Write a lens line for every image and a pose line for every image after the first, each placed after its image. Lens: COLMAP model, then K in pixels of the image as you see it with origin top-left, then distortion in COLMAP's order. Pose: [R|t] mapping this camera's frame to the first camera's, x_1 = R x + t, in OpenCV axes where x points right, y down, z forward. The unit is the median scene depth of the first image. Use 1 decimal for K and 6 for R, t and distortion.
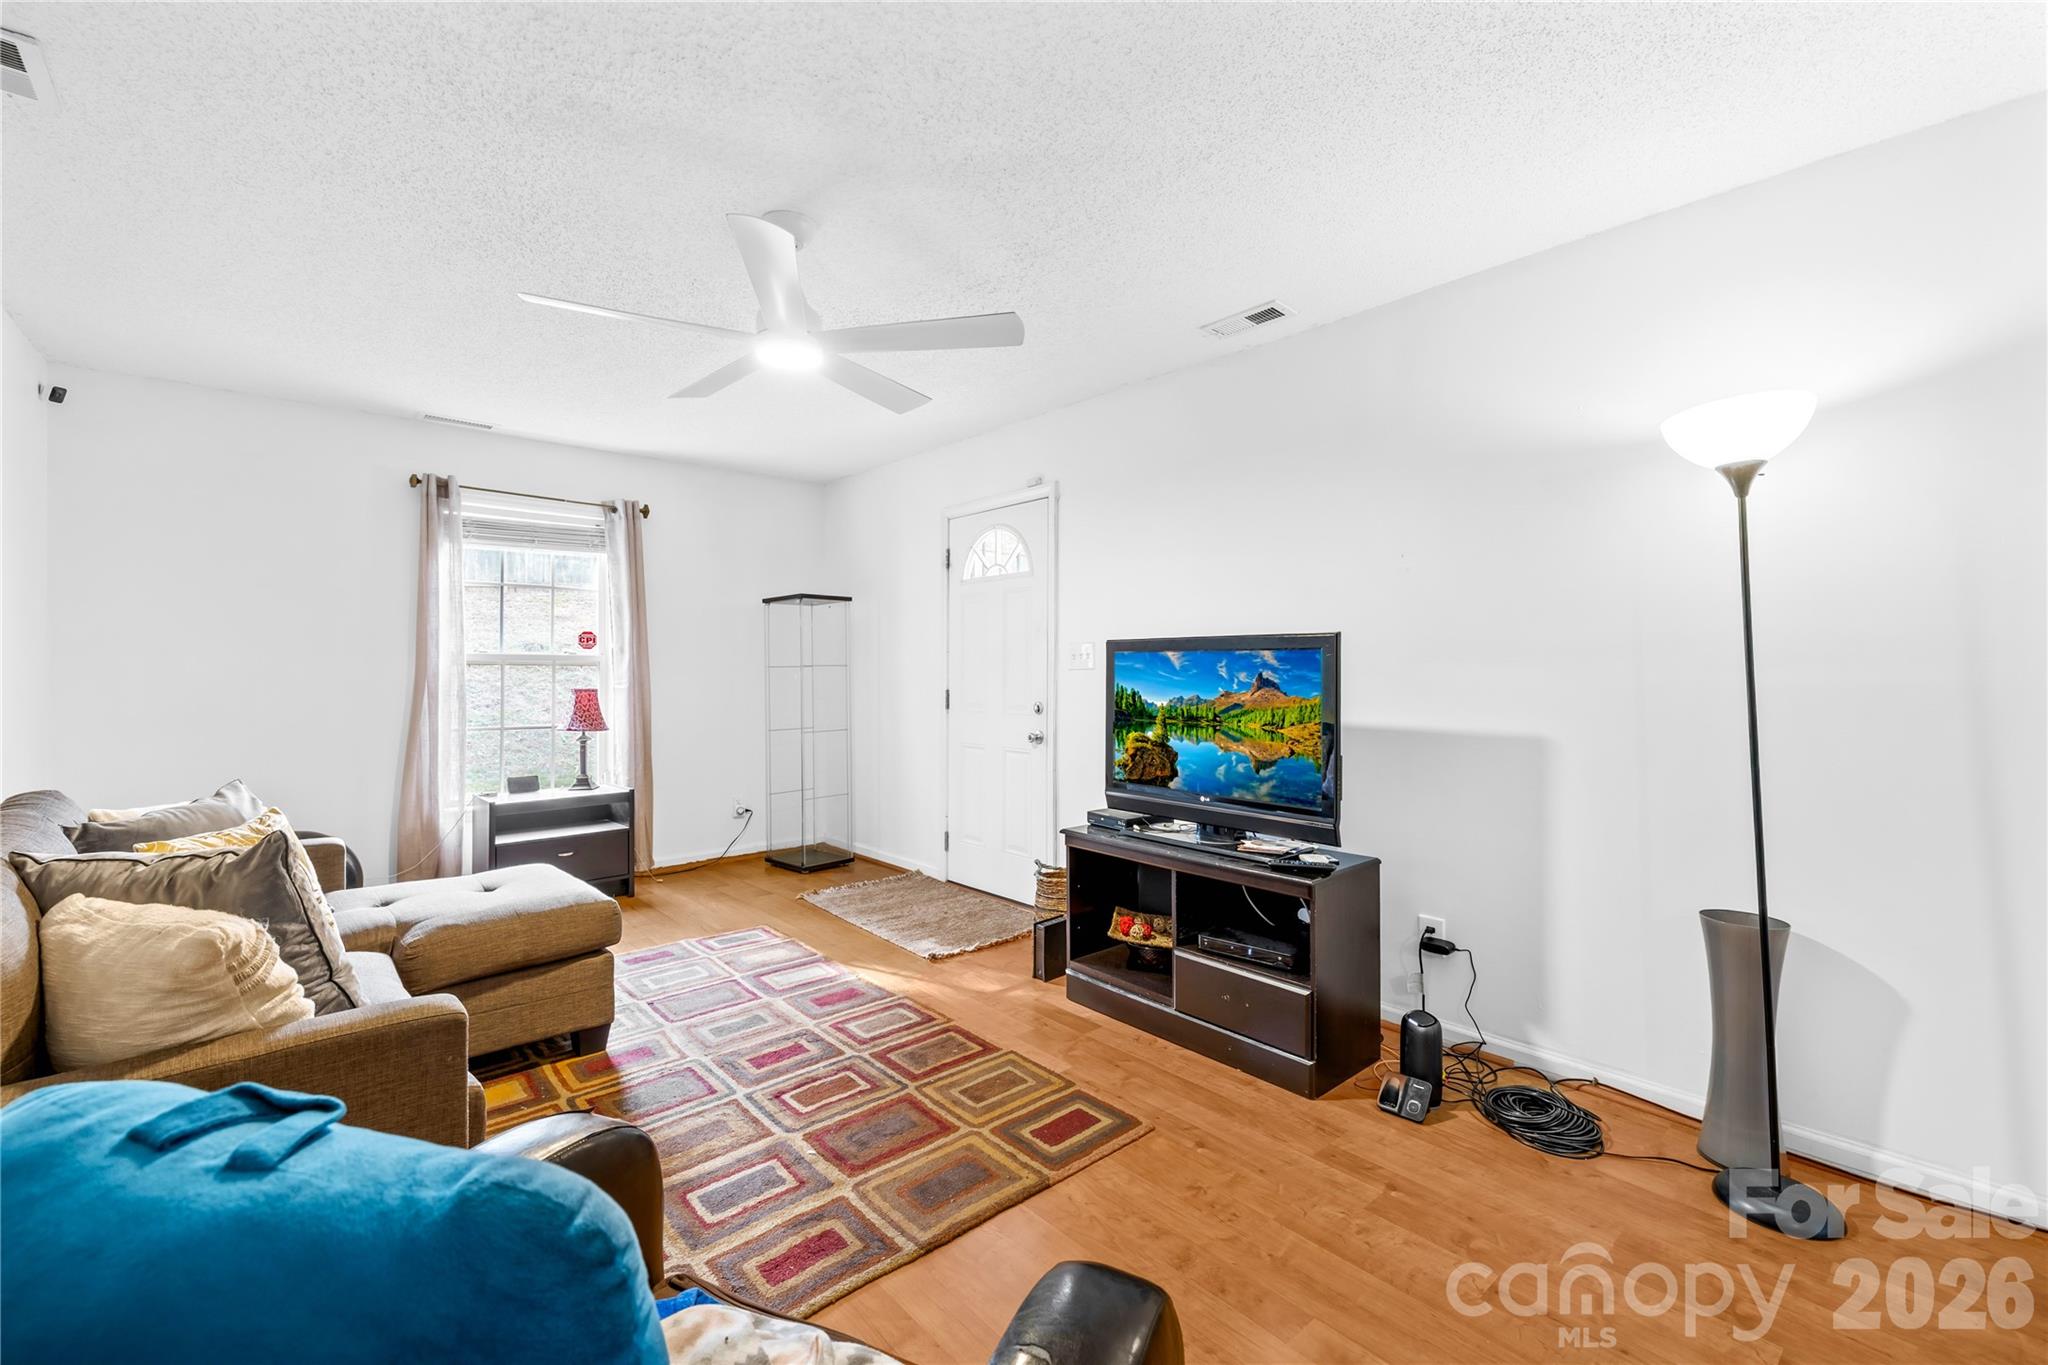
lens RADIAL K [[856.9, 0, 1024.0], [0, 856.9, 682.5], [0, 0, 1]] dist [0.000059, 0.000161]
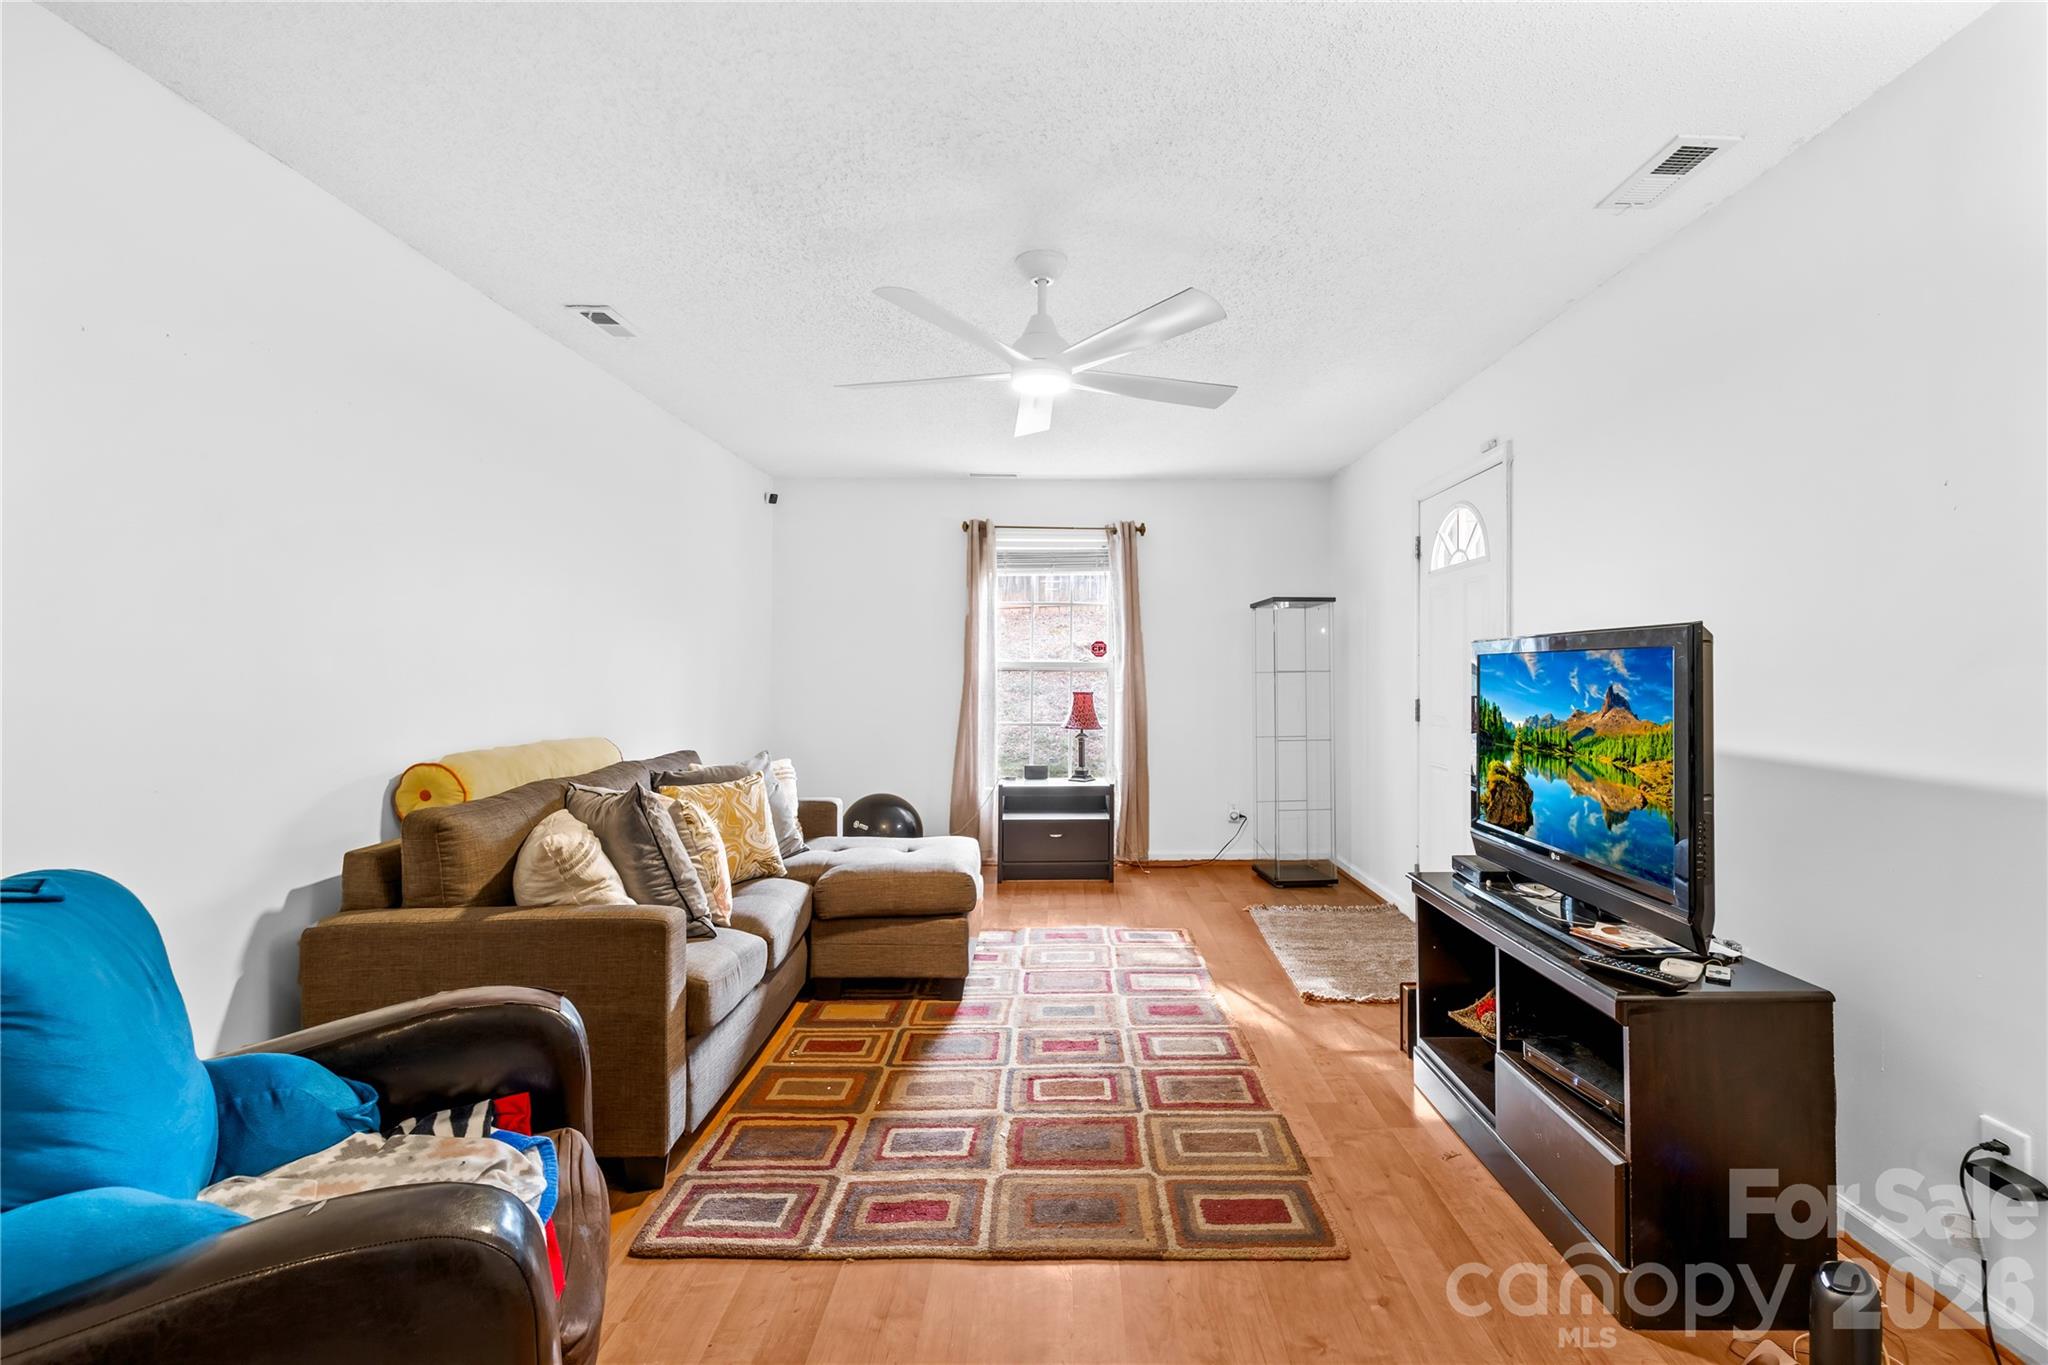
lens RADIAL K [[886.2, 0, 1056.8], [0, 886.2, 668.8], [0, 0, 1]] dist [0.010435, -0.000050]
pose [[0.756451, -0.001753, -0.654048, 0.382452], [-0.011335, 0.999811, -0.015790, -0.007252], [0.653953, 0.019358, 0.756288, 0.148407]]
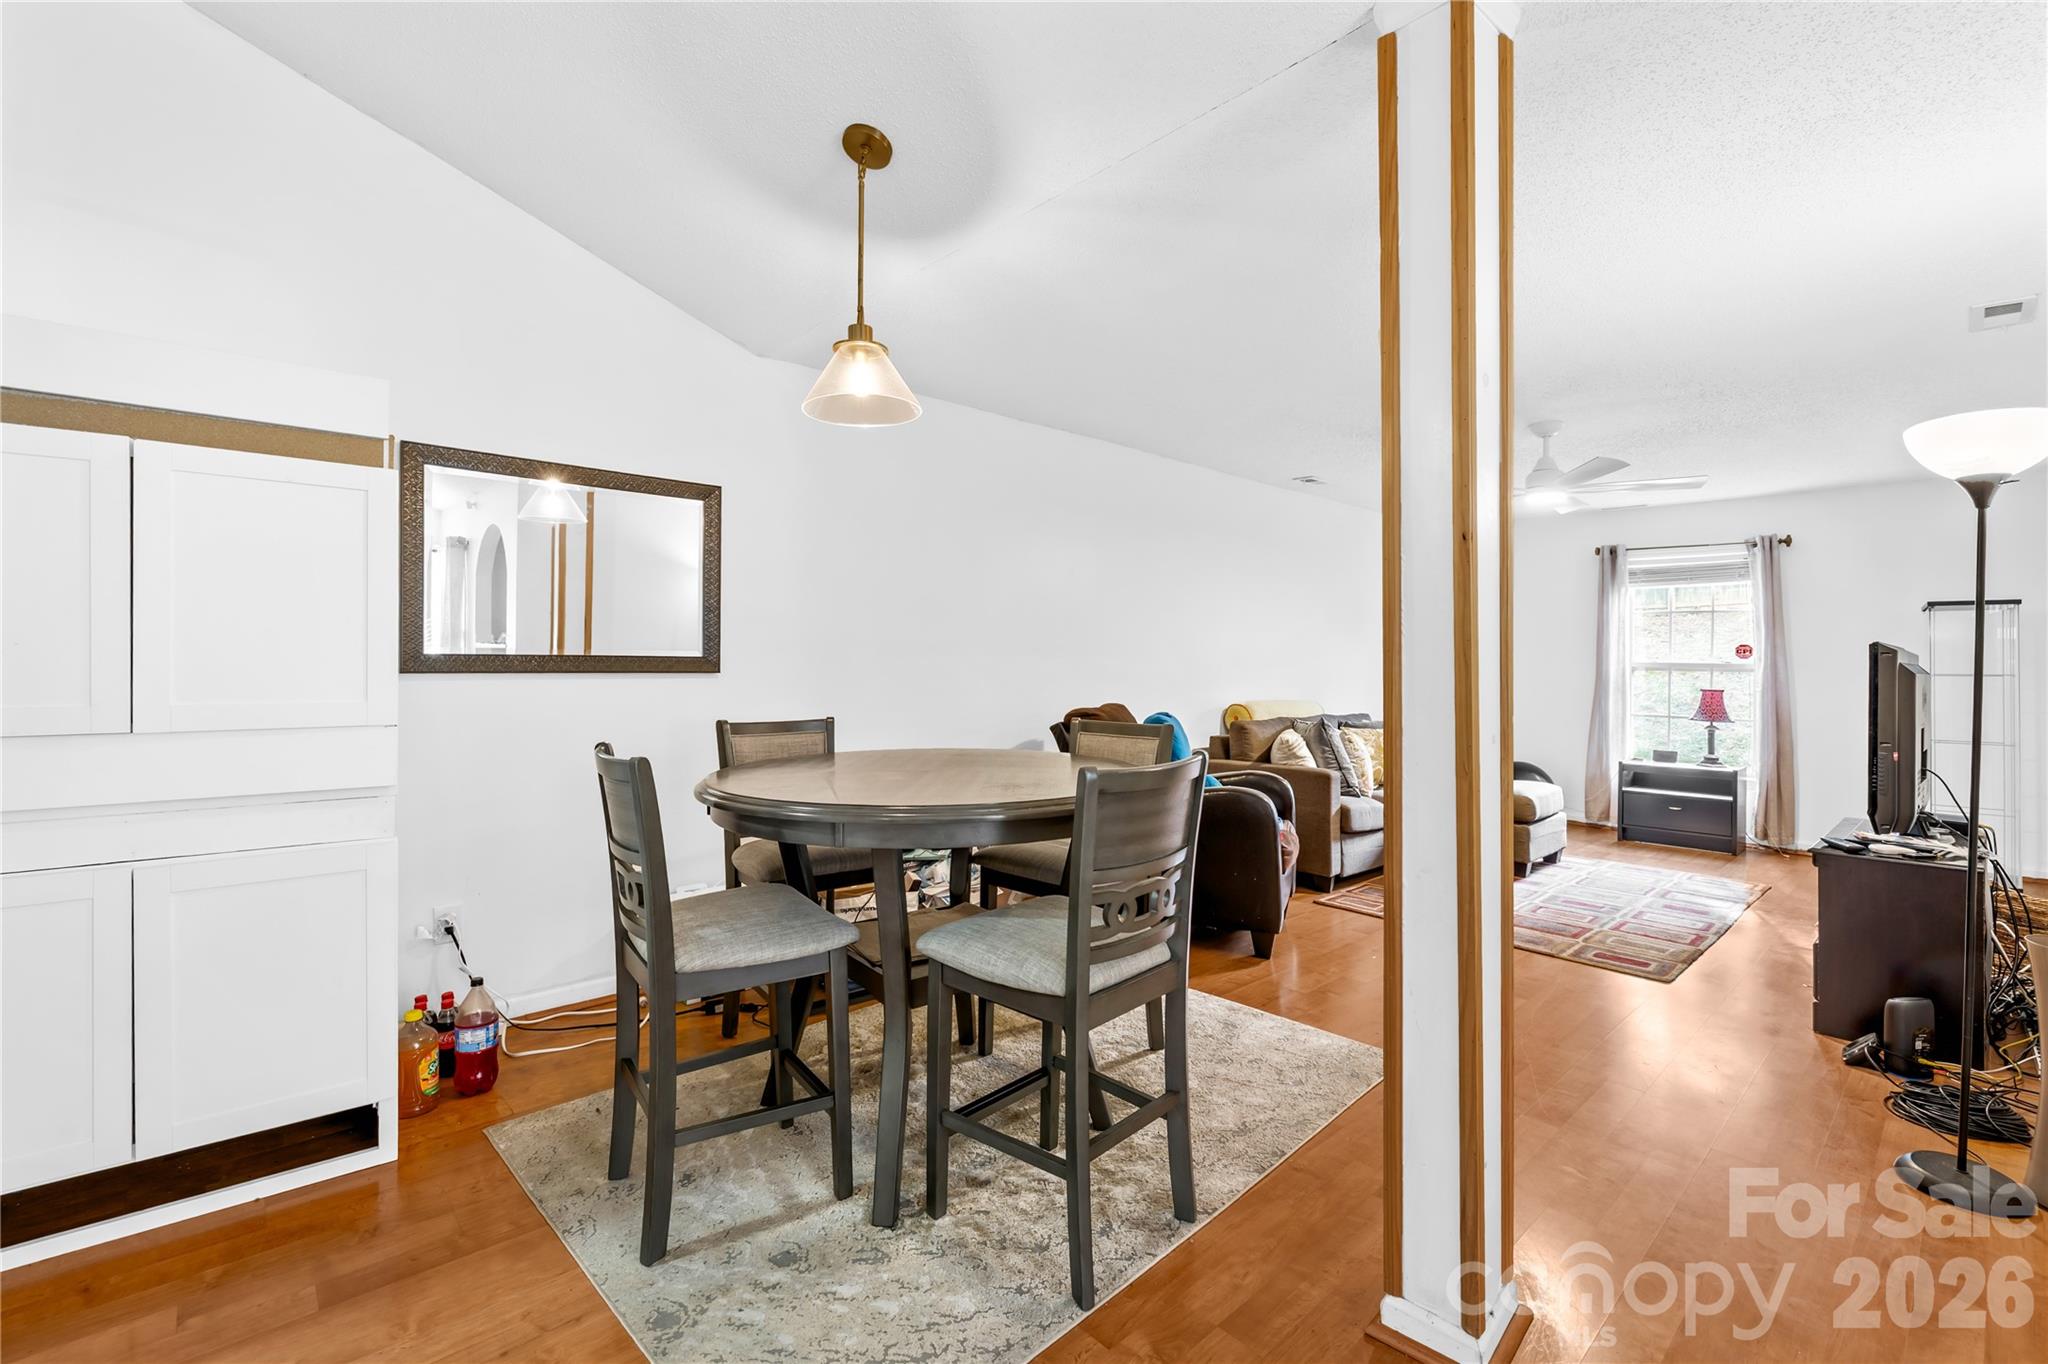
lens RADIAL K [[922.2, 0, 995.1], [0, 922.2, 643.0], [0, 0, 1]] dist [-0.002232, -0.000286]
pose [[0.022054, -0.020840, -0.999540, 1.429479], [-0.033683, 0.999200, -0.021576, 0.007202], [0.999189, 0.034143, 0.021335, -0.193570]]
